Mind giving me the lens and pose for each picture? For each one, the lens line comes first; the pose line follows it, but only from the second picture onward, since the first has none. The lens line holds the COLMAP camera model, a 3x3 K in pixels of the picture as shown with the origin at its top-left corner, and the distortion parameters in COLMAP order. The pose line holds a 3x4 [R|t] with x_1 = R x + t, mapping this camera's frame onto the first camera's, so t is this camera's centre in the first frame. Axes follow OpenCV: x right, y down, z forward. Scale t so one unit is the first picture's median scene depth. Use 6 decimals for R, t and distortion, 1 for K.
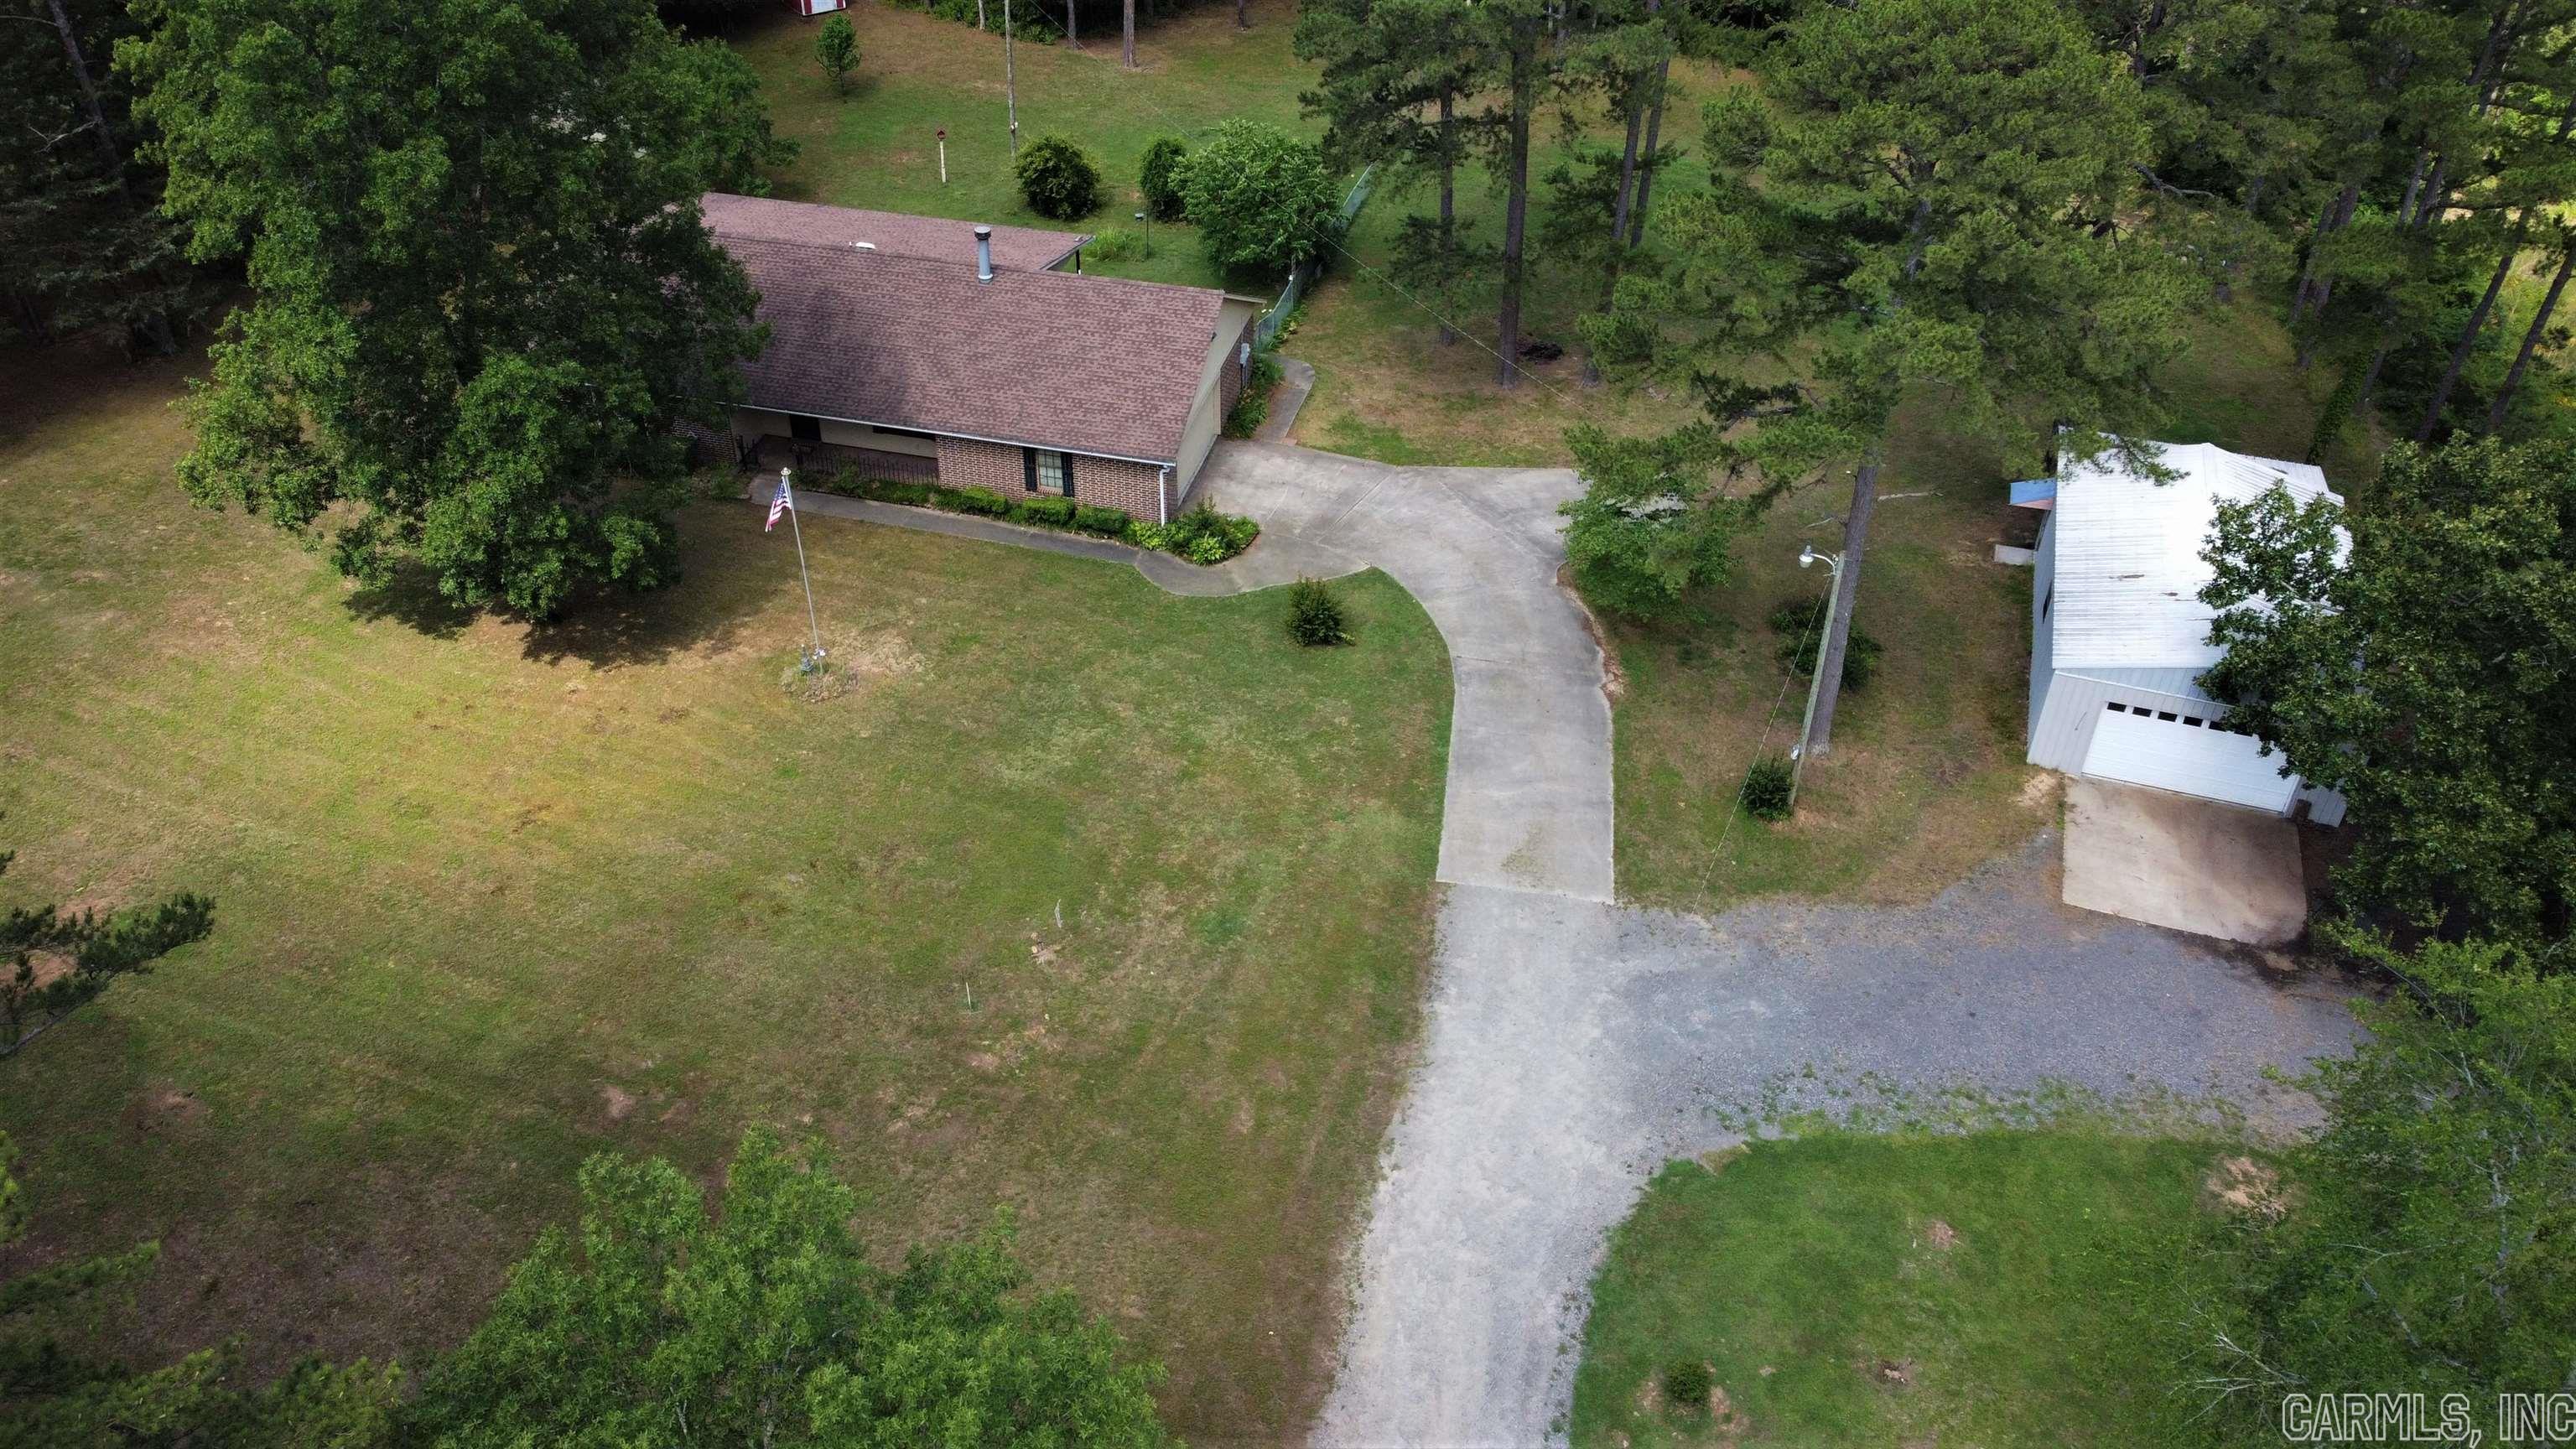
lens RADIAL K [[1953.8, 0, 1274.7], [0, 1953.8, 731.3], [0, 0, 1]] dist [0.002241, -0.016784]
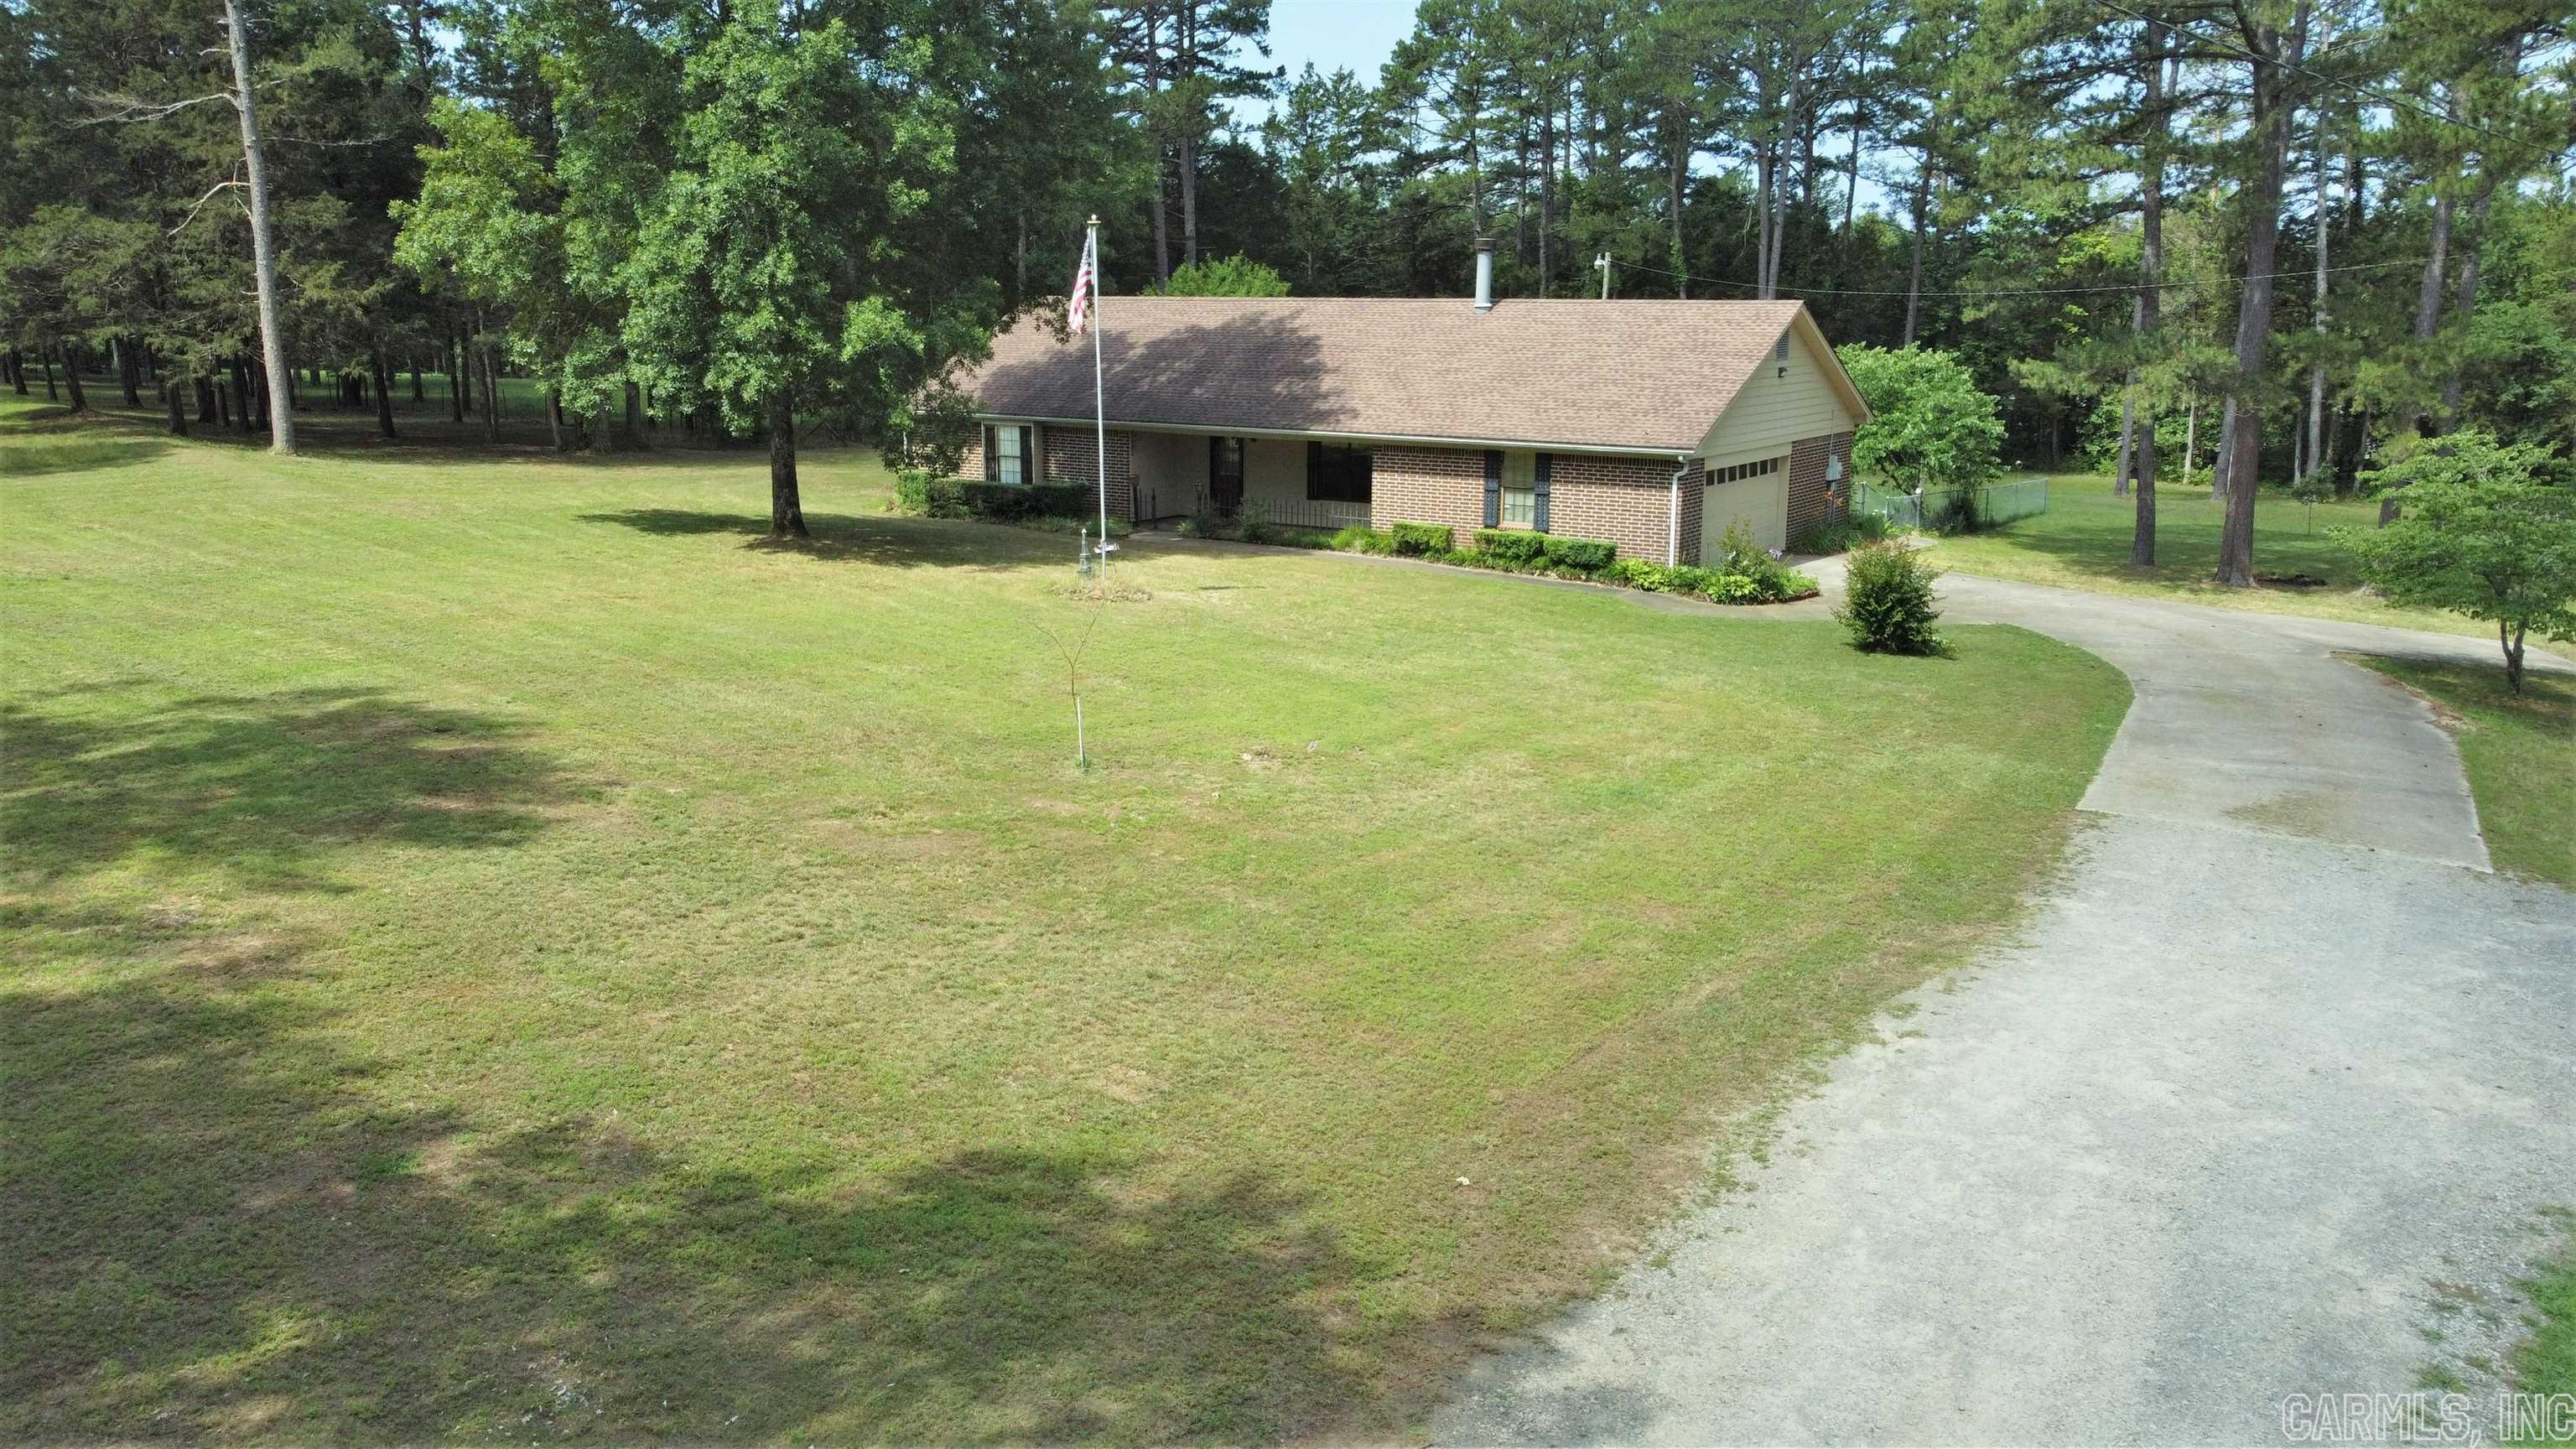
lens RADIAL K [[1953.8, 0, 1277.6], [0, 1953.8, 723.7], [0, 0, 1]] dist [0.002241, -0.016784]
pose [[0.937362, 0.070429, -0.341162, 0.069111], [-0.210722, 0.894491, -0.394313, 0.333415], [0.277395, 0.441504, 0.853303, 0.587984]]
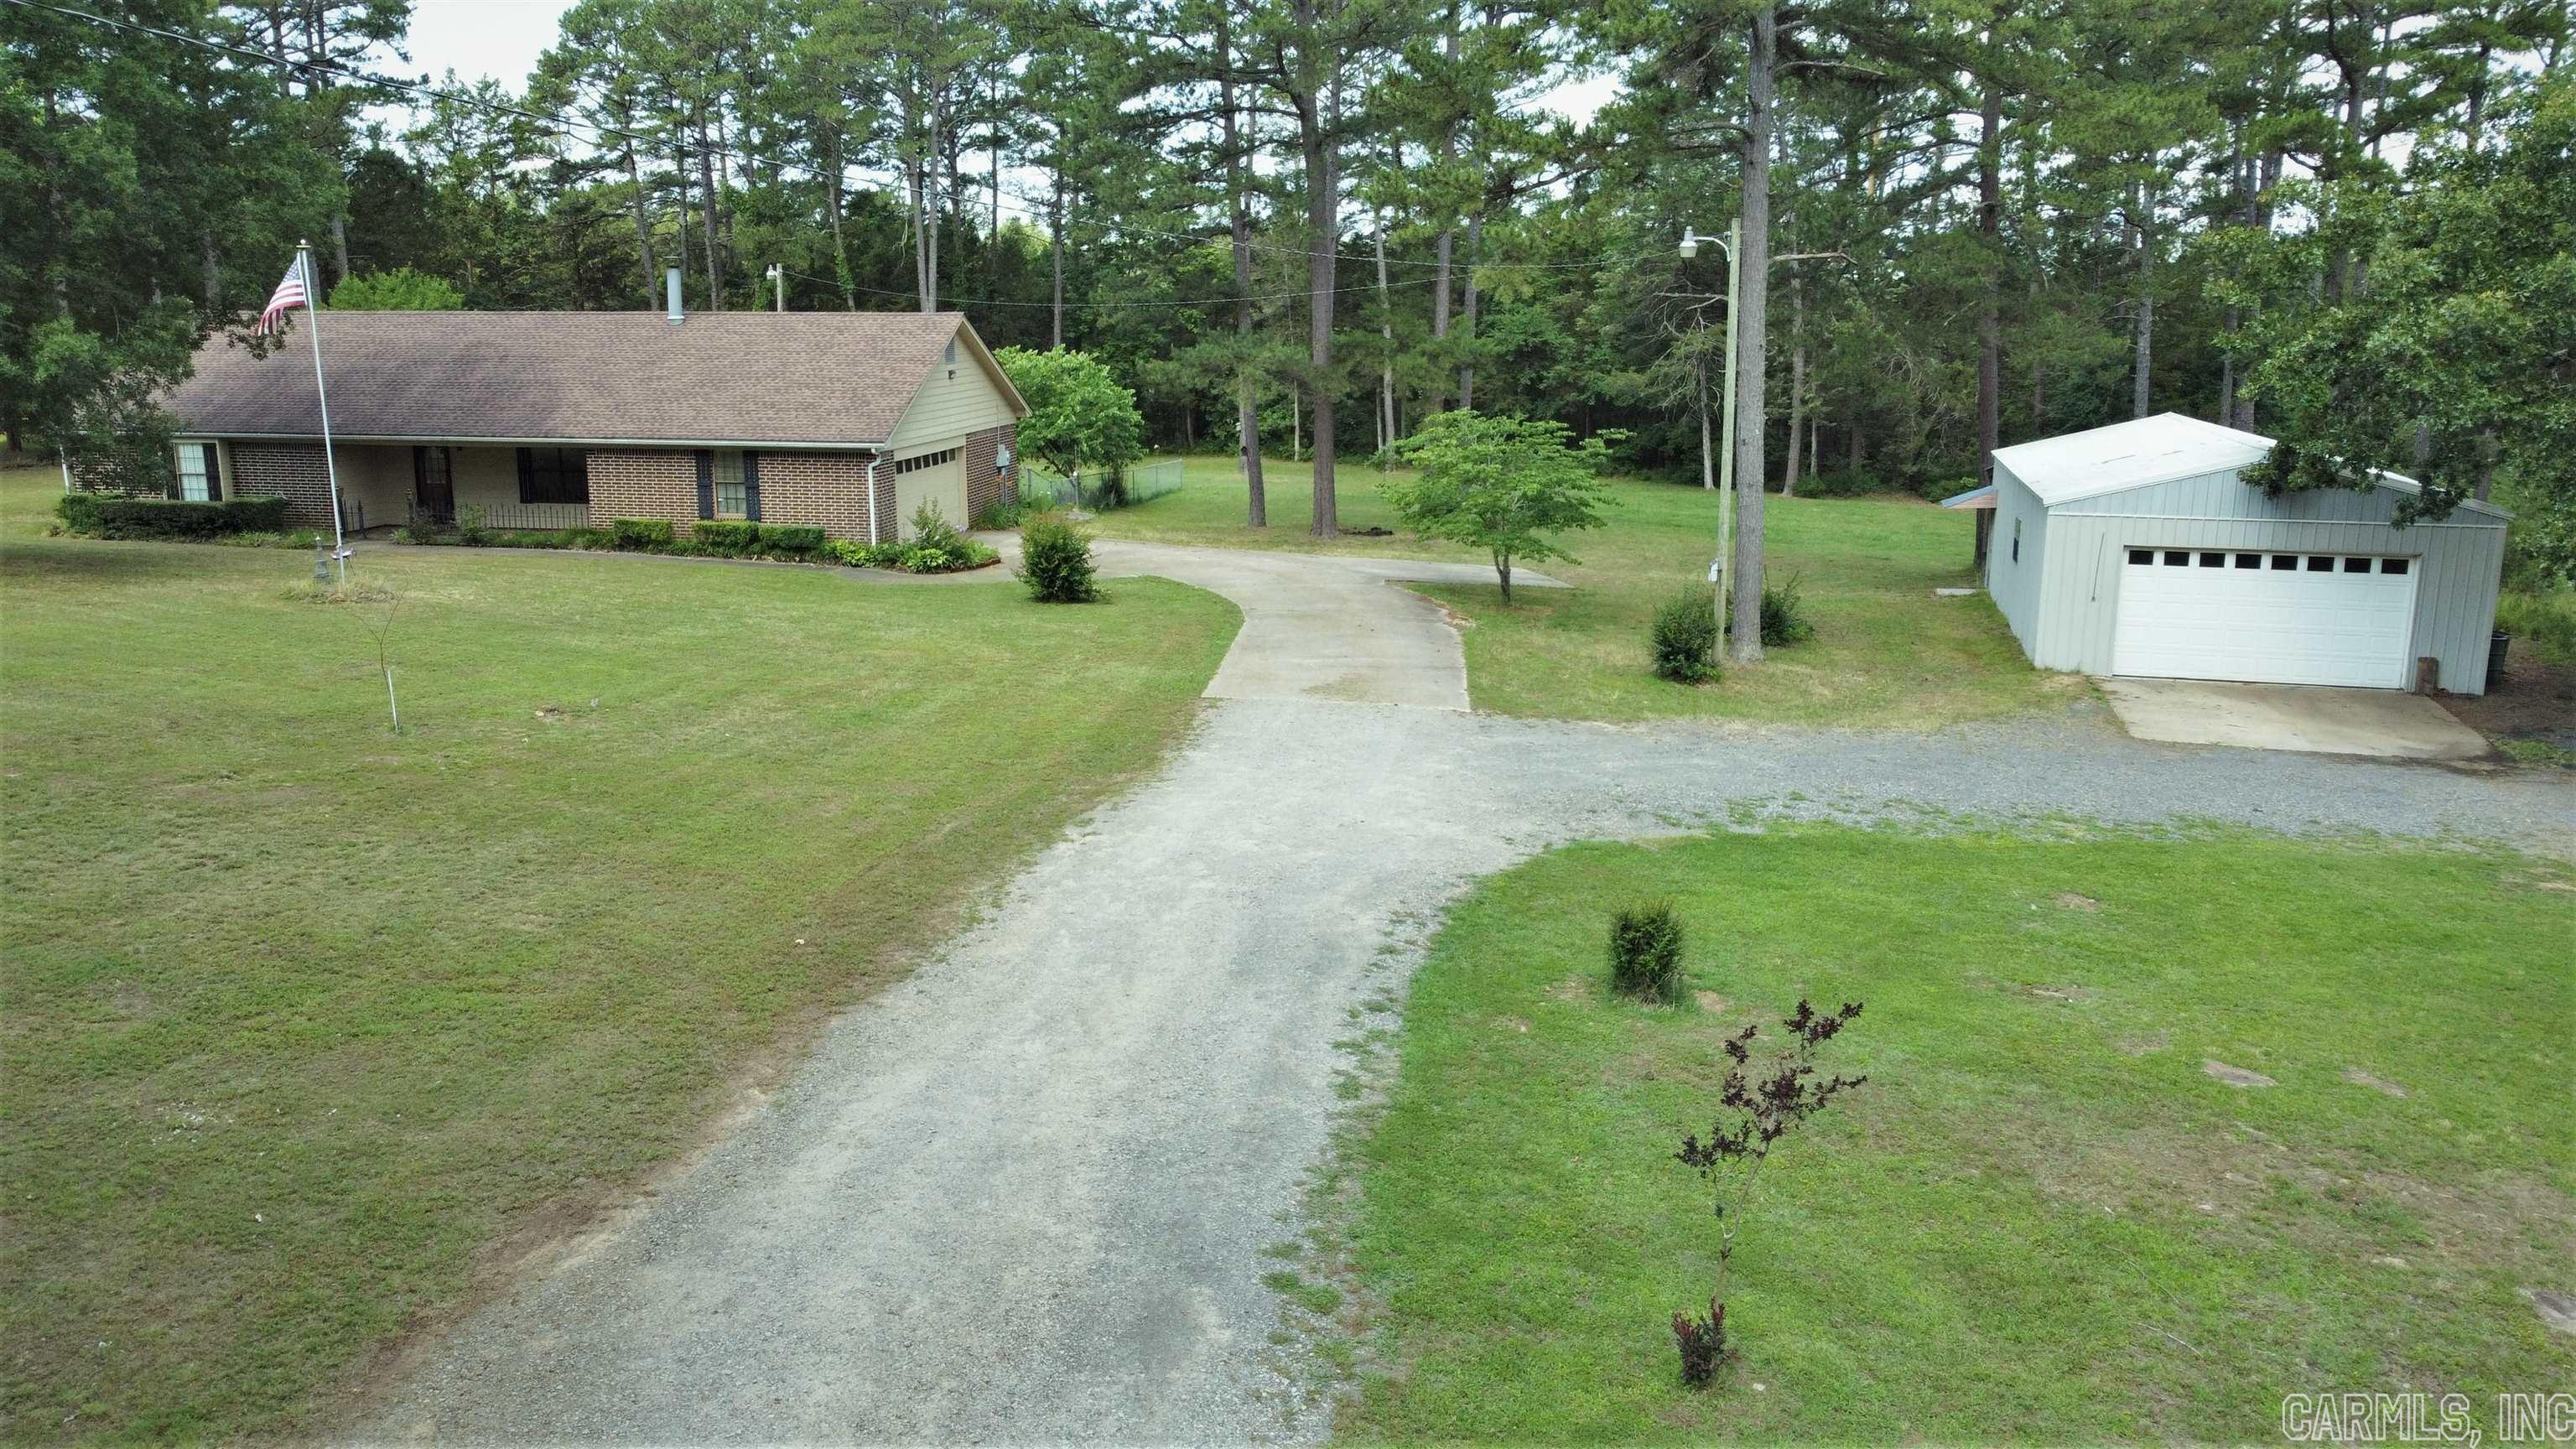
lens RADIAL K [[1953.8, 0, 1274.8], [0, 1953.8, 736.3], [0, 0, 1]] dist [0.002241, -0.016784]
pose [[0.998288, -0.020548, 0.054771, 0.081111], [0.041851, 0.905036, -0.423270, 0.419173], [-0.040872, 0.424838, 0.904346, 0.465529]]
